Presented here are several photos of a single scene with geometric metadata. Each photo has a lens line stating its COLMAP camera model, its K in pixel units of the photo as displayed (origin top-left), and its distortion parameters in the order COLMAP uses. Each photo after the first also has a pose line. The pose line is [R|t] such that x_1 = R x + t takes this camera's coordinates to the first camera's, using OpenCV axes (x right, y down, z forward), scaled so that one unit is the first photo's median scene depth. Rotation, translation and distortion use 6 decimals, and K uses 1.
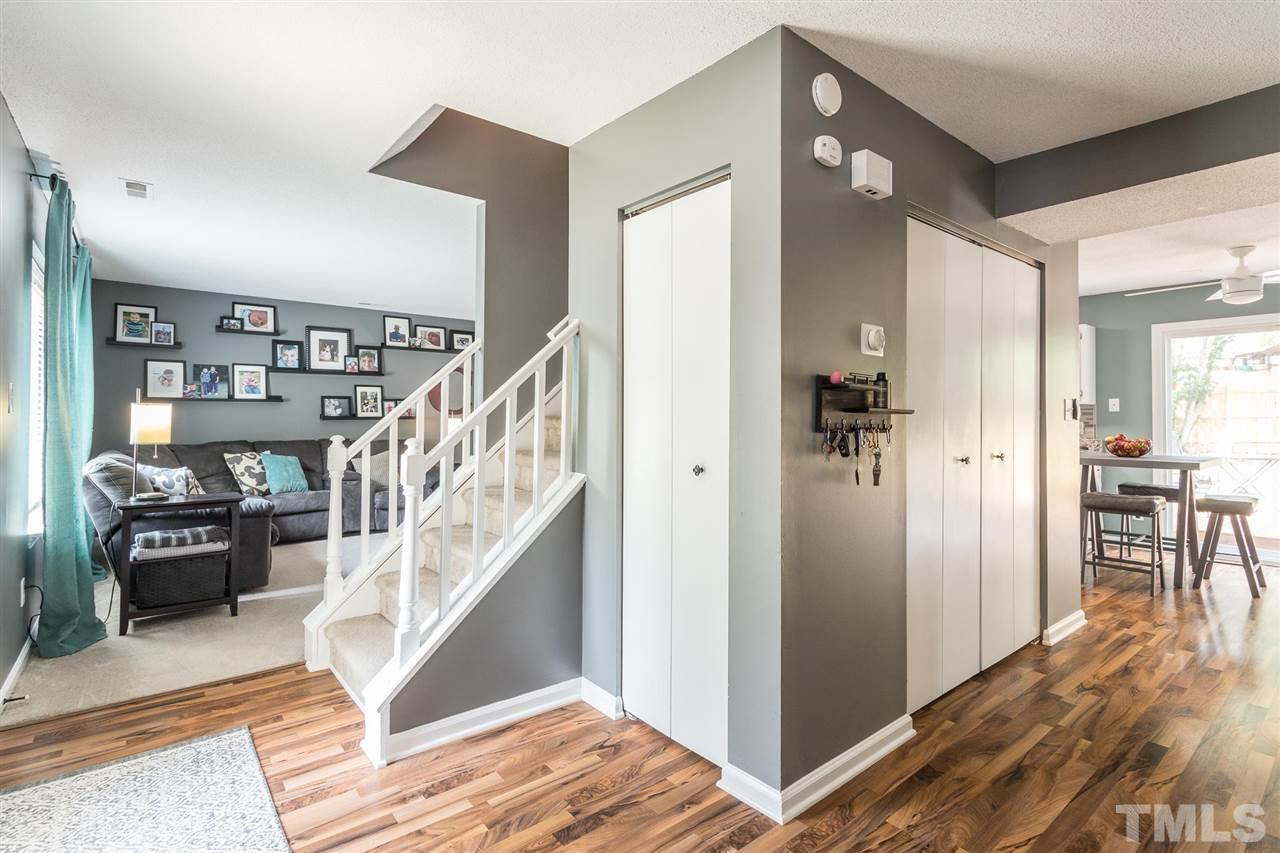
lens RADIAL K [[613.3, 0, 640.8], [0, 613.3, 417.2], [0, 0, 1]] dist [0.004089, 0.001138]
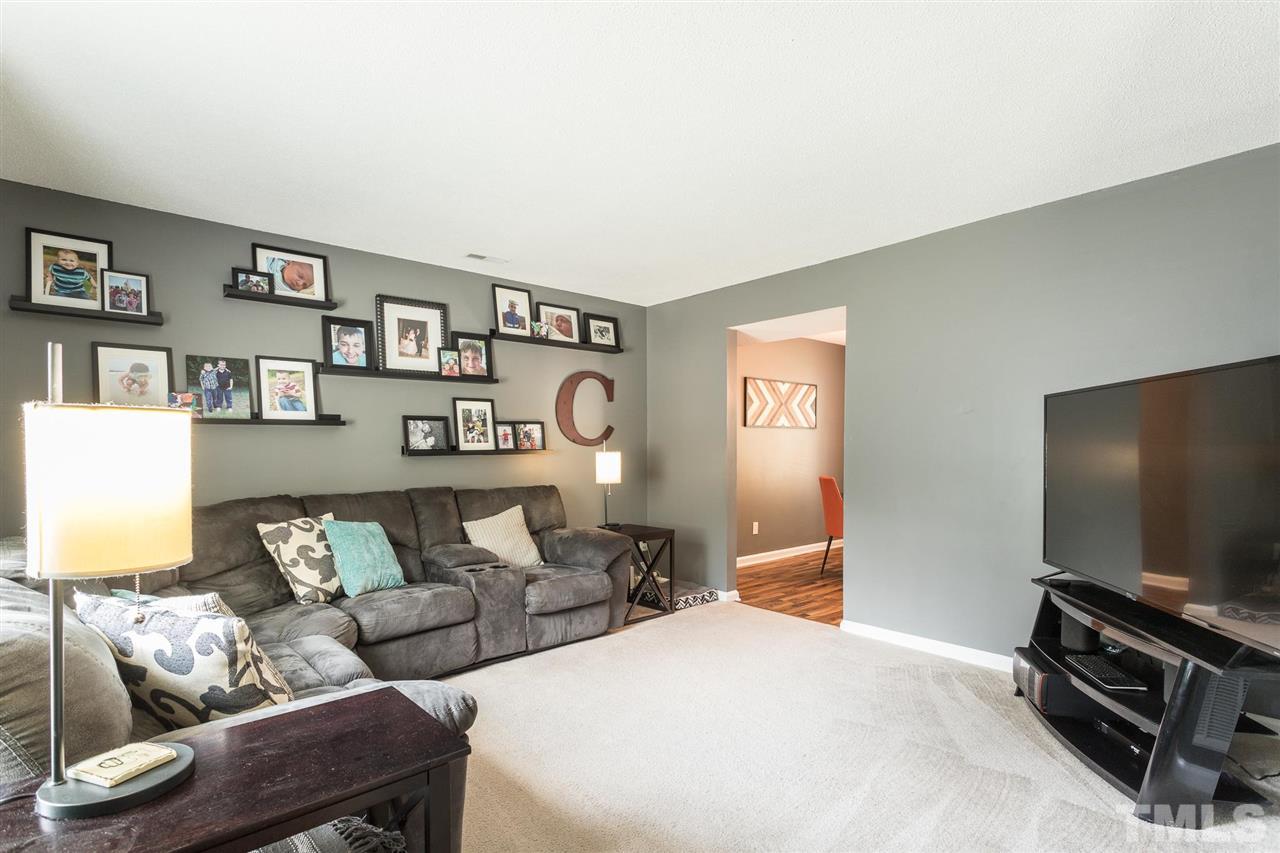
lens RADIAL K [[613.3, 0, 633.9], [0, 613.3, 472.0], [0, 0, 1]] dist [0.004089, 0.001138]
pose [[0.999374, -0.008952, 0.034230, -0.340058], [0.007610, 0.999206, 0.039117, -0.001736], [-0.034553, -0.038832, 0.998648, 0.426115]]
